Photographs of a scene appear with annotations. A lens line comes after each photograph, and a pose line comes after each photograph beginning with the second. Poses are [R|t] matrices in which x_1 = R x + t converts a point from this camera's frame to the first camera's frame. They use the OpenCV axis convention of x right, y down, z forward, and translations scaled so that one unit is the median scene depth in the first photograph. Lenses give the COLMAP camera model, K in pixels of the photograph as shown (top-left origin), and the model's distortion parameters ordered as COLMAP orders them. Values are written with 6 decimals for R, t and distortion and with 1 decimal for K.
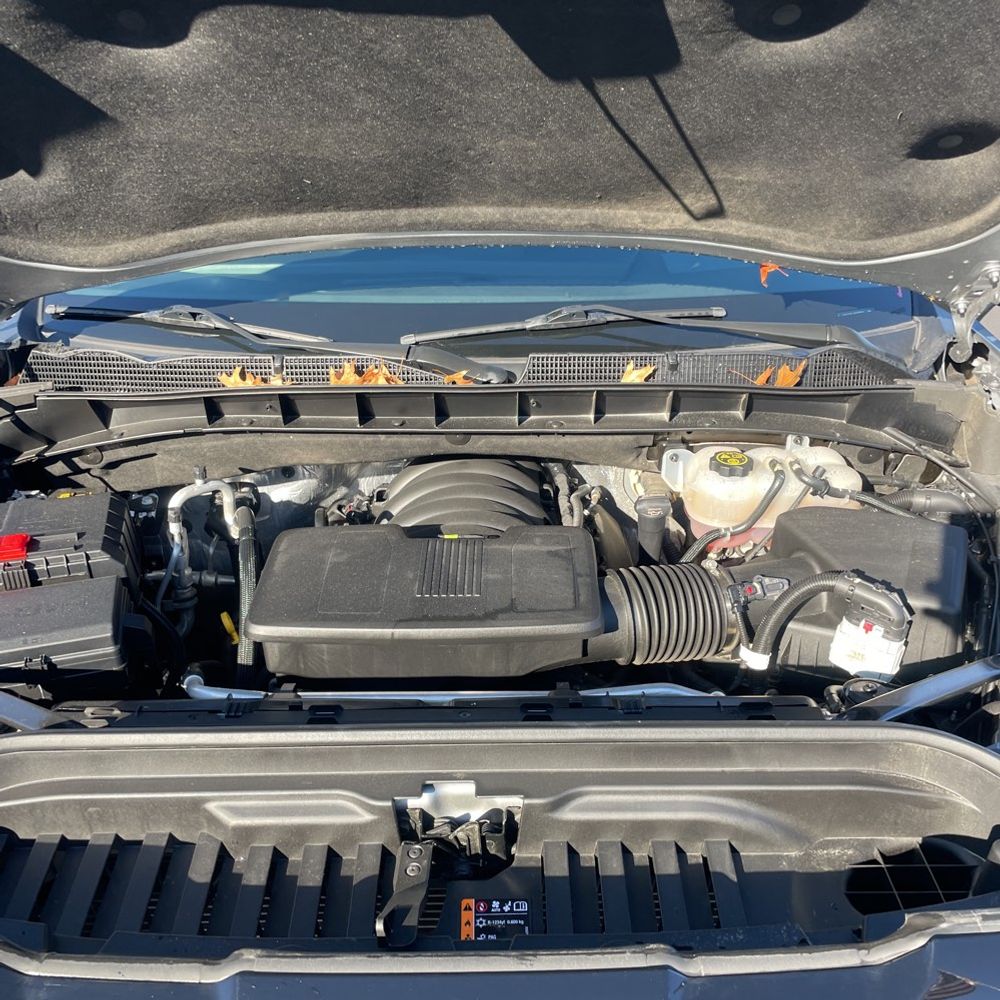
lens RADIAL K [[1163.9, 0, 500.0], [0, 1163.9, 500.0], [0, 0, 1]] dist [0.184526, -0.011087]
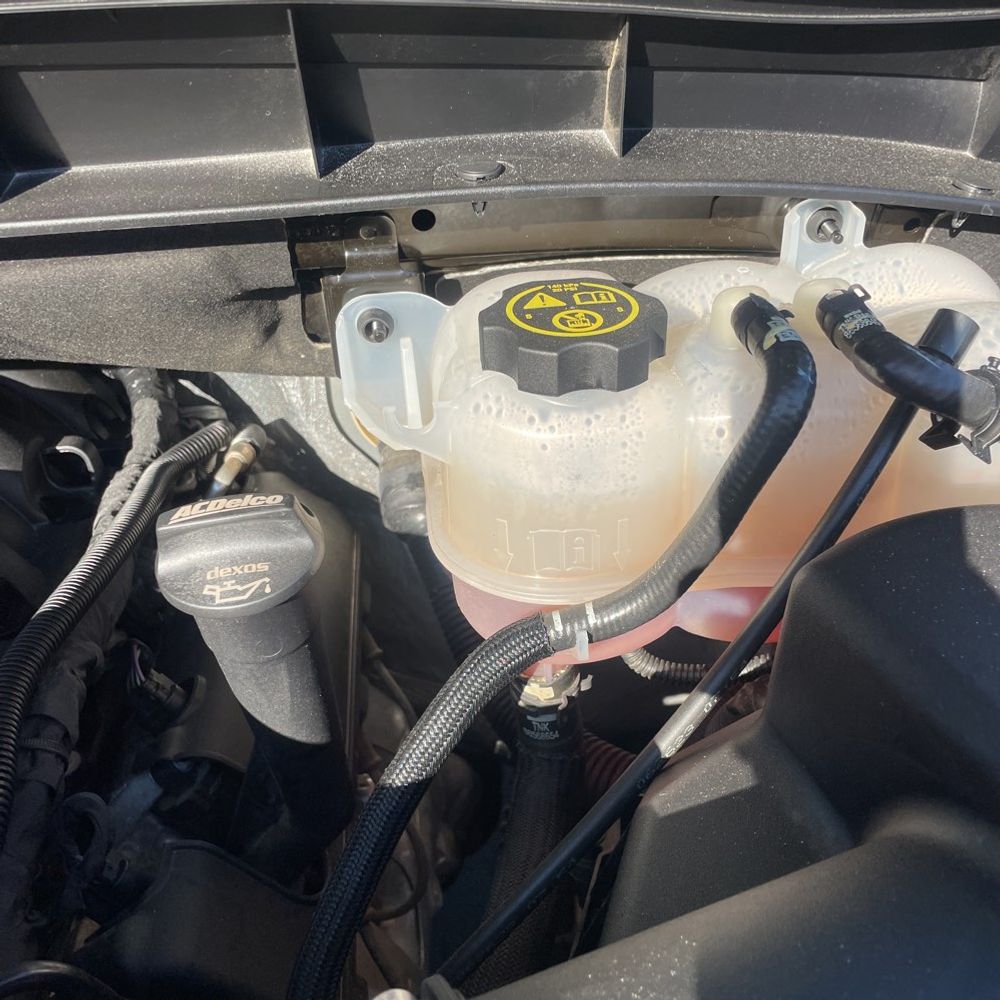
lens RADIAL K [[1163.9, 0, 500.0], [0, 1163.9, 500.0], [0, 0, 1]] dist [0.184526, -0.011087]
pose [[0.995164, -0.086678, 0.046208, 0.162729], [0.081893, 0.991915, 0.096947, -0.020745], [-0.054238, -0.092694, 0.994216, 0.736674]]
